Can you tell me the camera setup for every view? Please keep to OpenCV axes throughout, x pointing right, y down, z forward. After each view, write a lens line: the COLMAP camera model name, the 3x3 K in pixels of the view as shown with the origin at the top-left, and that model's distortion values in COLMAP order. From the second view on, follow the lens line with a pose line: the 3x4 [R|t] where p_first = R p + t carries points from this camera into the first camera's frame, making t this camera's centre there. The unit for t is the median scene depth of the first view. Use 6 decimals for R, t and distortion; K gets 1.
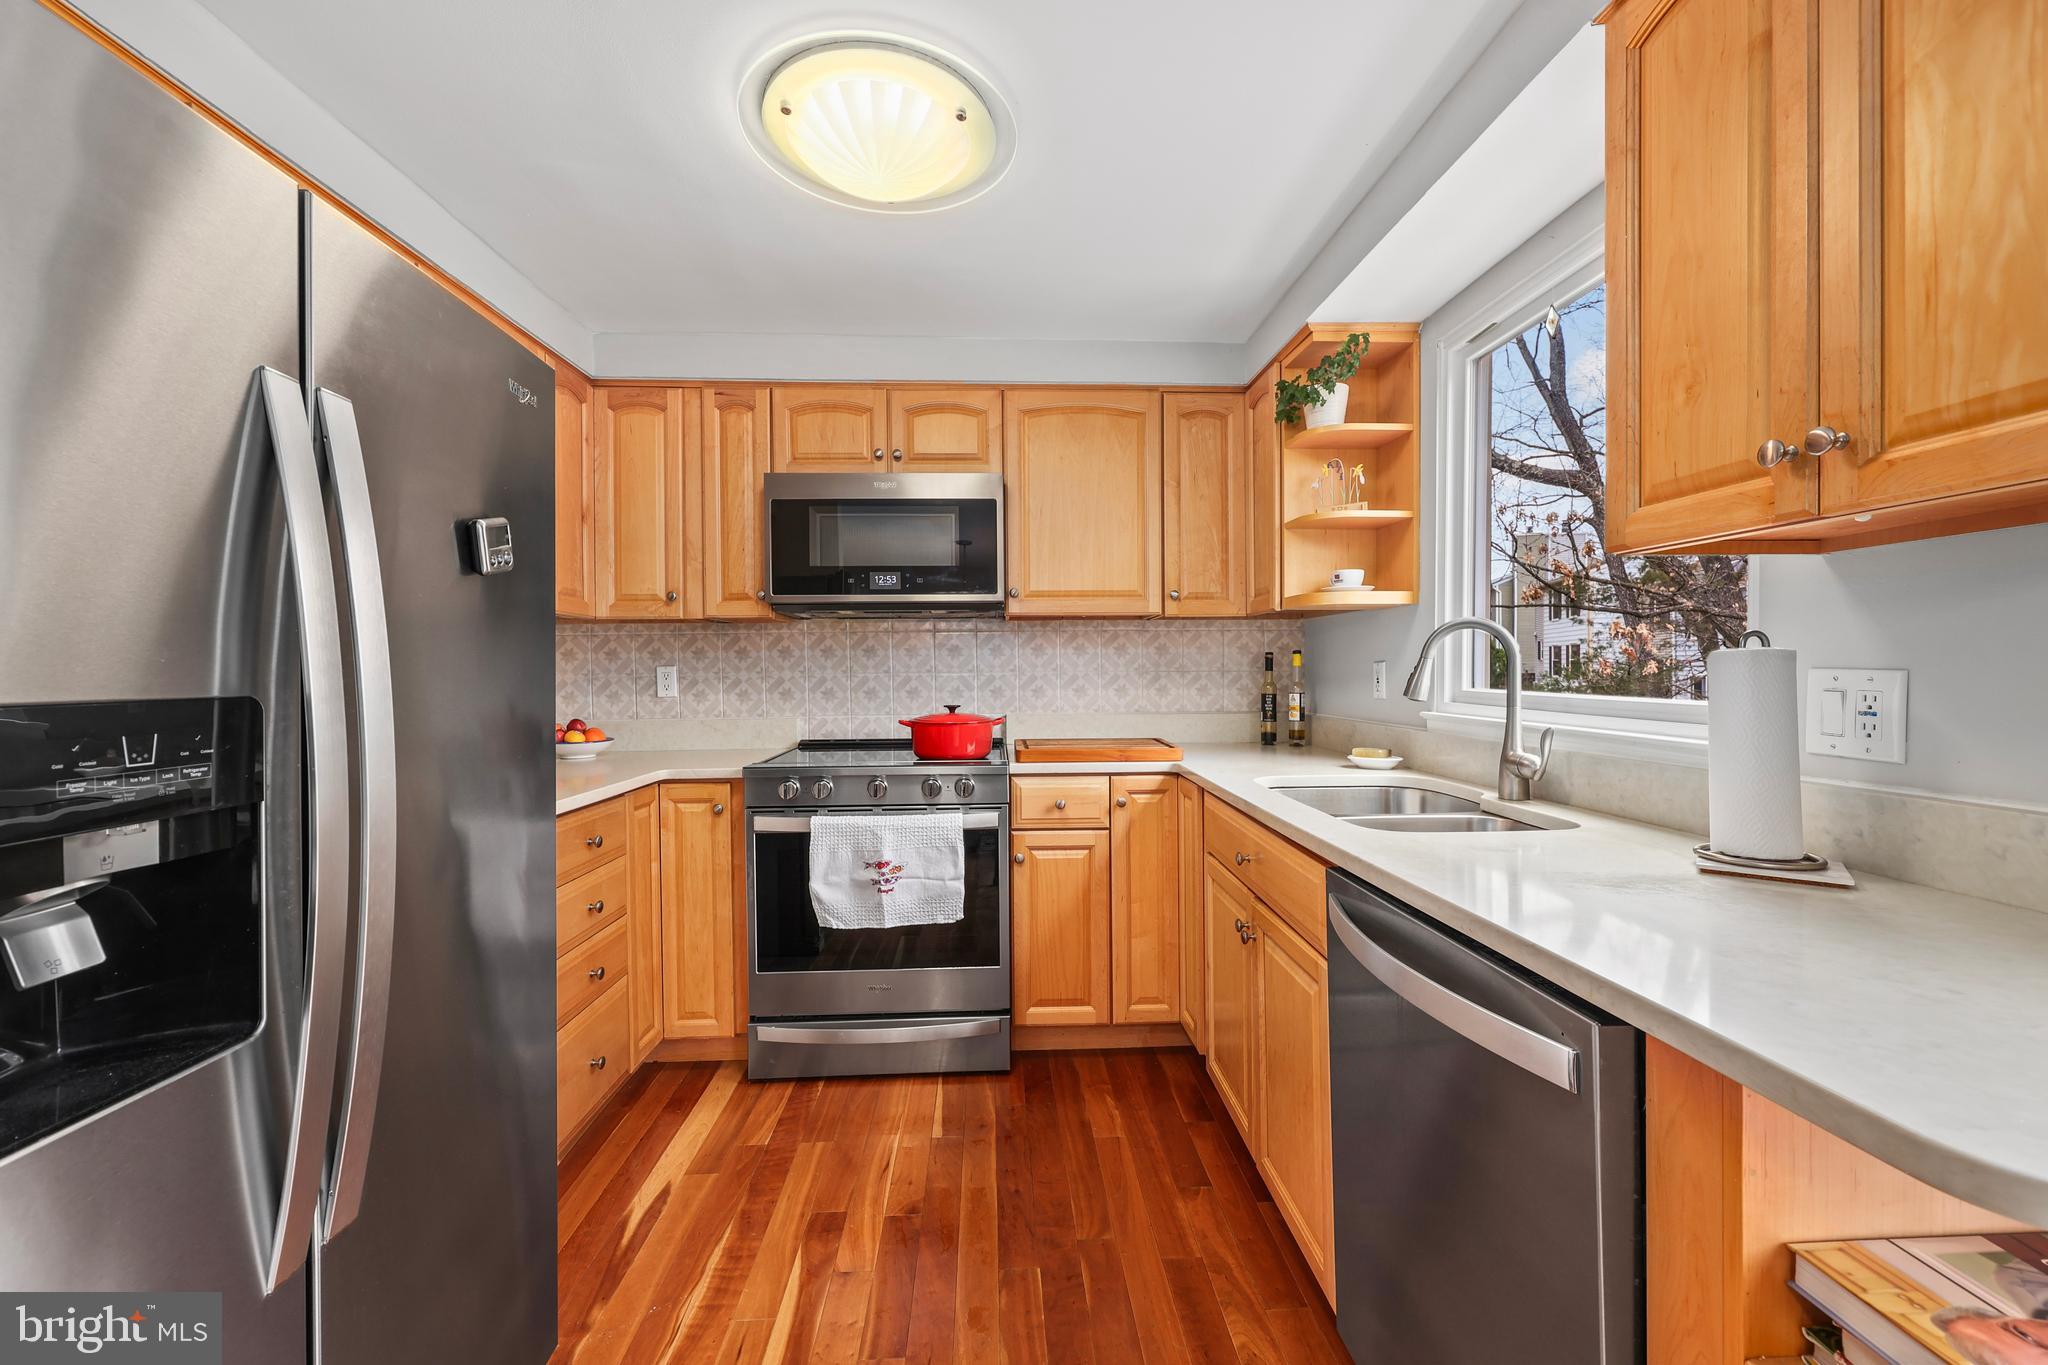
lens RADIAL K [[817.3, 0, 1028.3], [0, 817.3, 690.9], [0, 0, 1]] dist [0.000069, -0.000015]
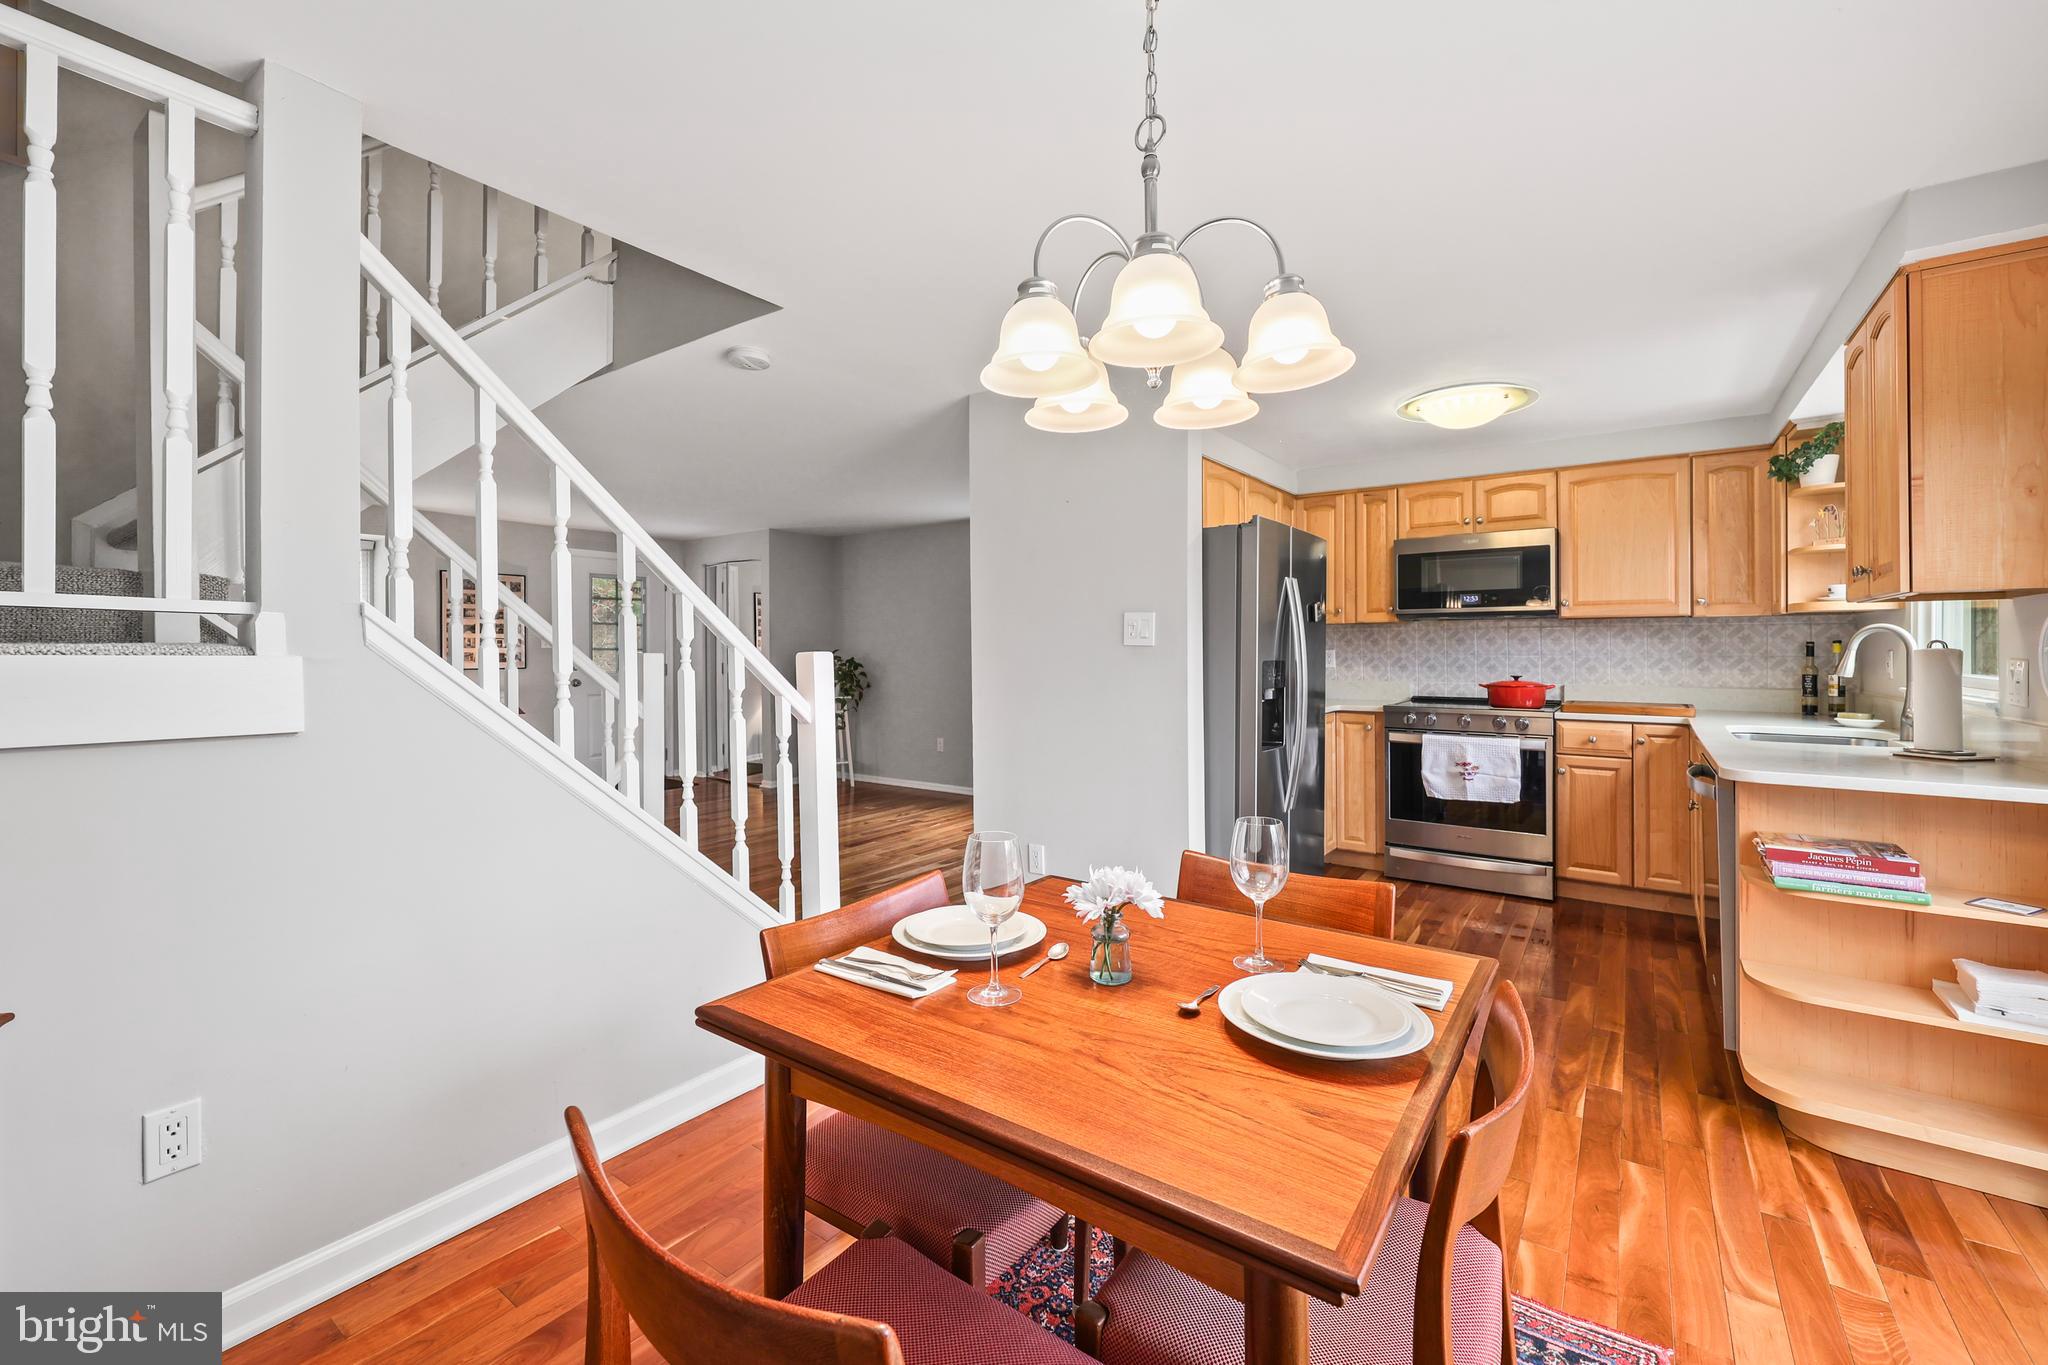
lens RADIAL K [[840.7, 0, 1022.5], [0, 840.7, 636.5], [0, 0, 1]] dist [0.000431, -0.000057]
pose [[0.777424, -0.003054, -0.628970, 0.189150], [-0.021862, 0.999253, -0.031874, 0.014387], [0.628597, 0.038530, 0.776776, -0.882644]]
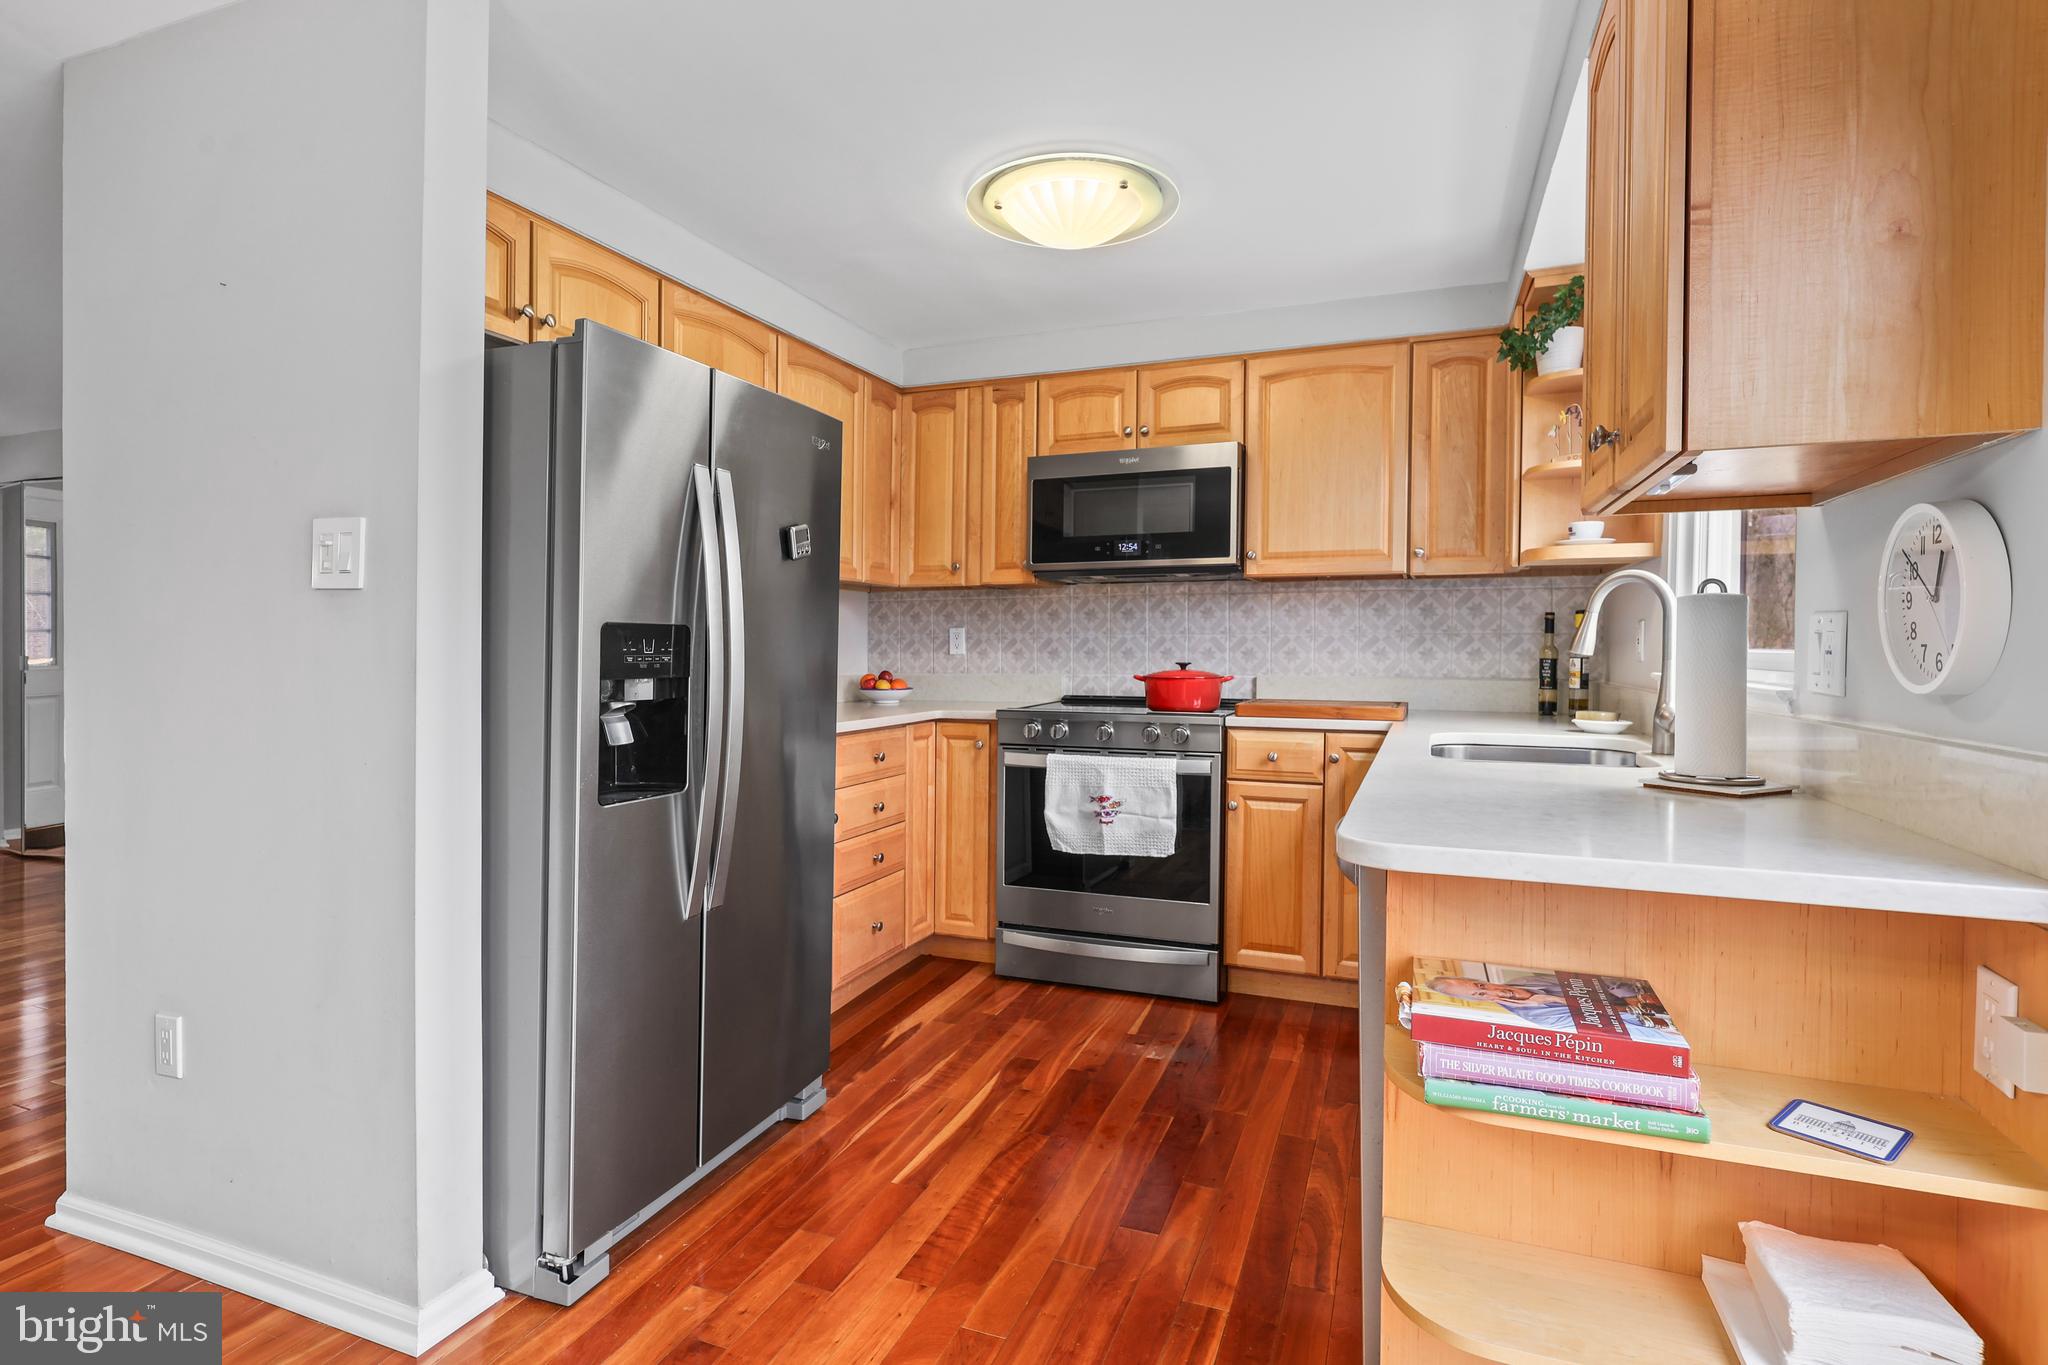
lens RADIAL K [[1014.9, 0, 1027.7], [0, 1014.9, 656.1], [0, 0, 1]] dist [0.002004, -0.000187]
pose [[0.912758, 0.012305, -0.408316, 0.258769], [-0.019312, 0.999728, -0.013043, 0.030038], [0.408045, 0.019790, 0.912747, -0.289154]]
